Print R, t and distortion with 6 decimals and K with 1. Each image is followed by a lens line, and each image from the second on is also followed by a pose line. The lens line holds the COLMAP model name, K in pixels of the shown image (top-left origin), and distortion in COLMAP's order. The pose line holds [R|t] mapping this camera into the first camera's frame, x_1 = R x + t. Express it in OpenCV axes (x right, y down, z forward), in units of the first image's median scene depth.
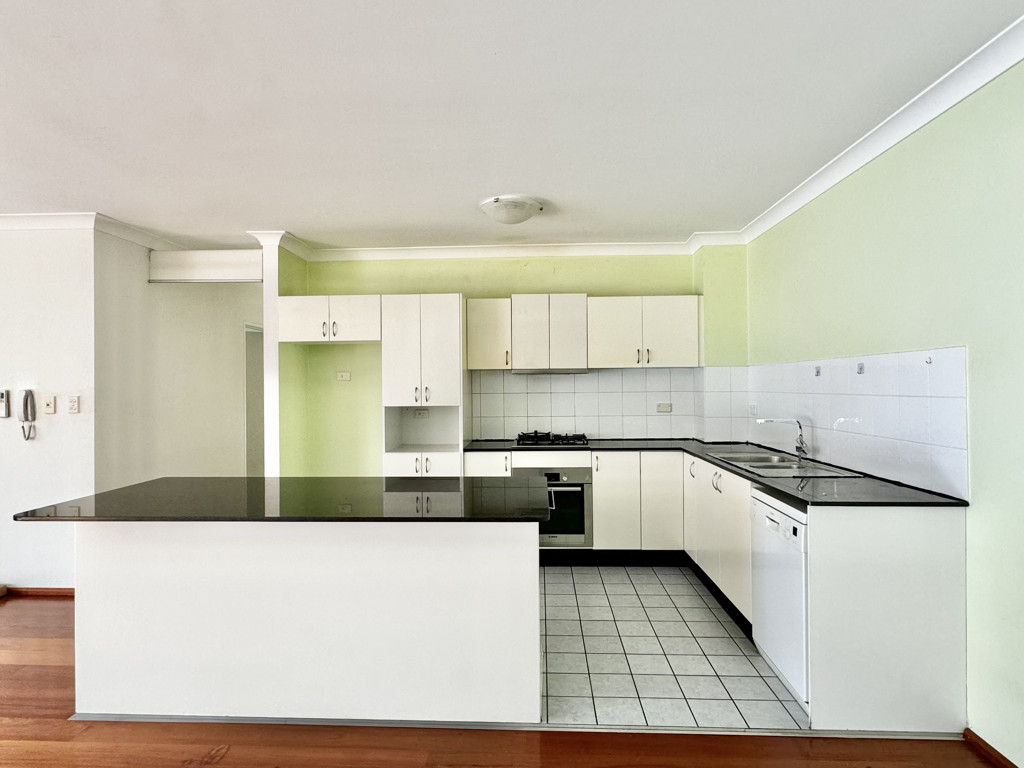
lens RADIAL K [[557.3, 0, 511.8], [0, 557.3, 379.6], [0, 0, 1]] dist [0.003184, -0.000810]
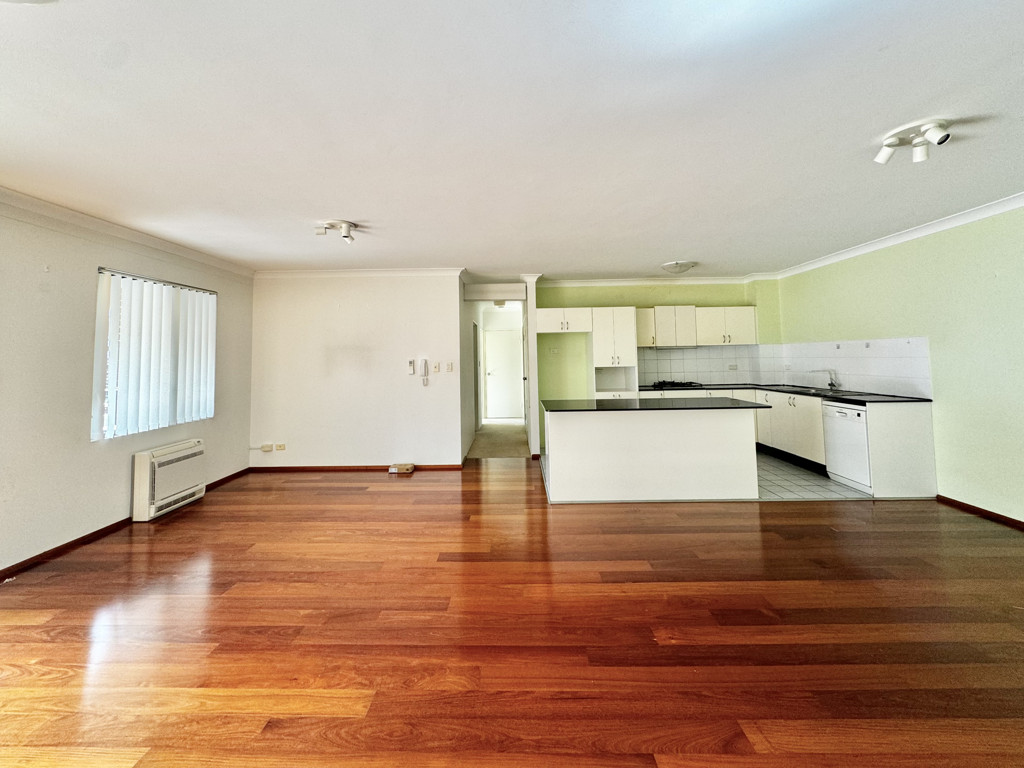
lens RADIAL K [[430.8, 0, 507.4], [0, 430.8, 327.3], [0, 0, 1]] dist [-0.000650, 0.000106]
pose [[0.999492, -0.006884, 0.031121, -0.564898], [0.008729, 0.998188, -0.059544, -0.001624], [-0.030654, 0.059785, 0.997740, -0.434887]]
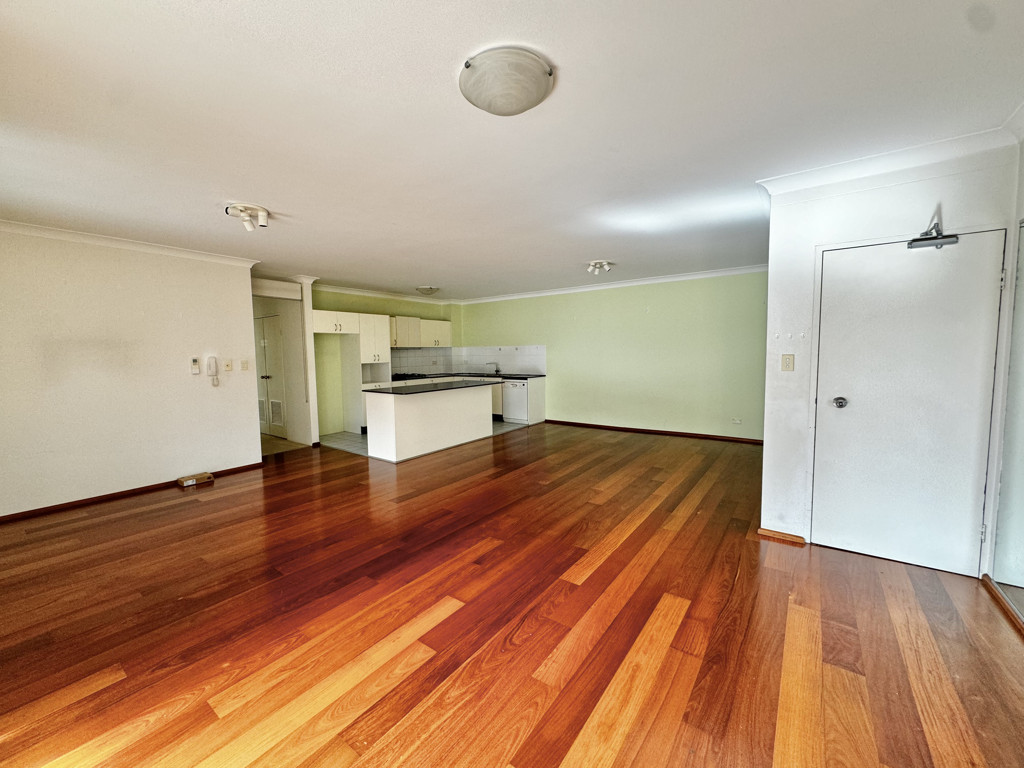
lens RADIAL K [[404.5, 0, 511.2], [0, 404.5, 383.4], [0, 0, 1]] dist [0.000752, 0.000000]
pose [[0.551774, -0.065375, 0.831427, -1.255543], [0.000058, 0.996926, 0.078350, -0.000095], [-0.833993, -0.043184, 0.550082, -0.401861]]
